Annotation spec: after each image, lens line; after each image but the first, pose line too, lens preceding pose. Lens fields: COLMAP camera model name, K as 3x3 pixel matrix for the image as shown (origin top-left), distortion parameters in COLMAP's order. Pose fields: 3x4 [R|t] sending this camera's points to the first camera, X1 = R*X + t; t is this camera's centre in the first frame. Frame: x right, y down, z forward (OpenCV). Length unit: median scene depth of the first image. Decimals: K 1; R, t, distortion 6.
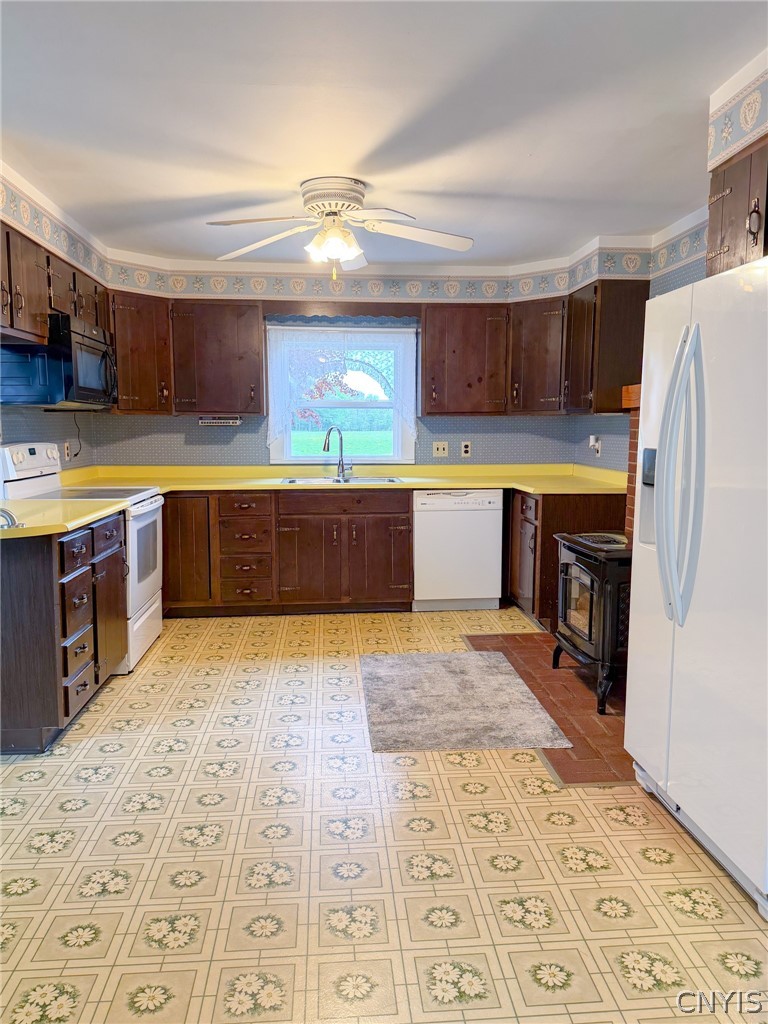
lens RADIAL K [[744.9, 0, 384.0], [0, 744.9, 512.0], [0, 0, 1]] dist [0.021364, -0.046228]
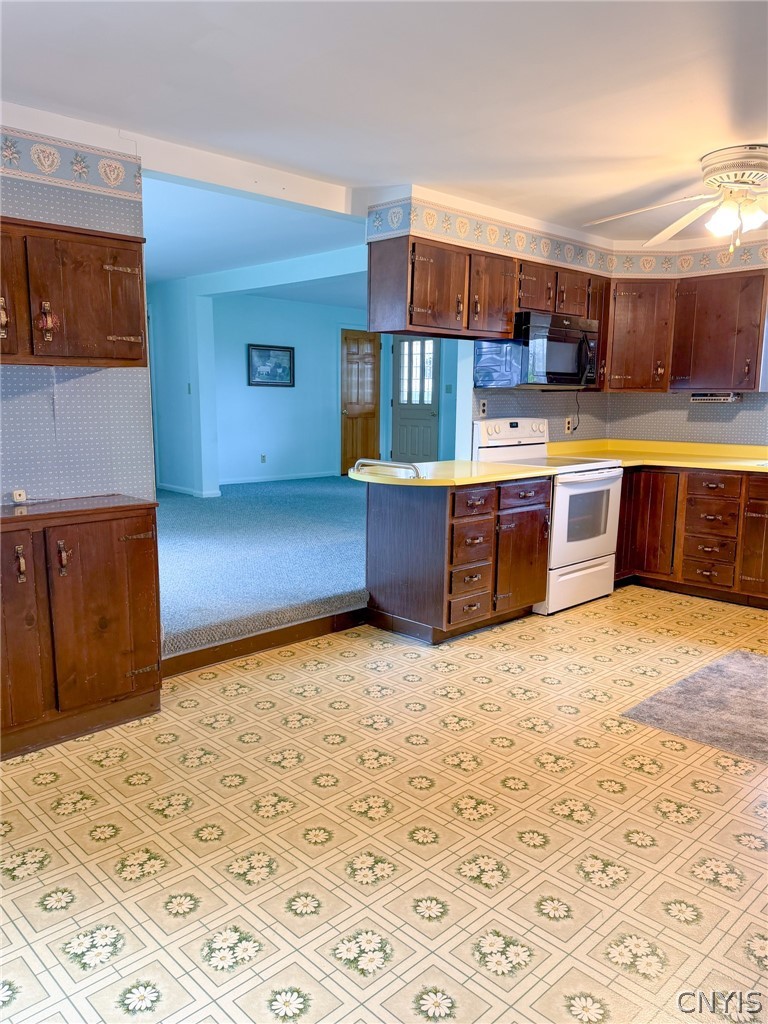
lens RADIAL K [[765.6, 0, 384.0], [0, 765.6, 512.0], [0, 0, 1]] dist [0.147612, -0.228544]
pose [[0.629788, 0.113377, -0.768449, 0.353447], [-0.092413, 0.993201, 0.070799, -0.006961], [0.771251, 0.026426, 0.635983, 0.022681]]
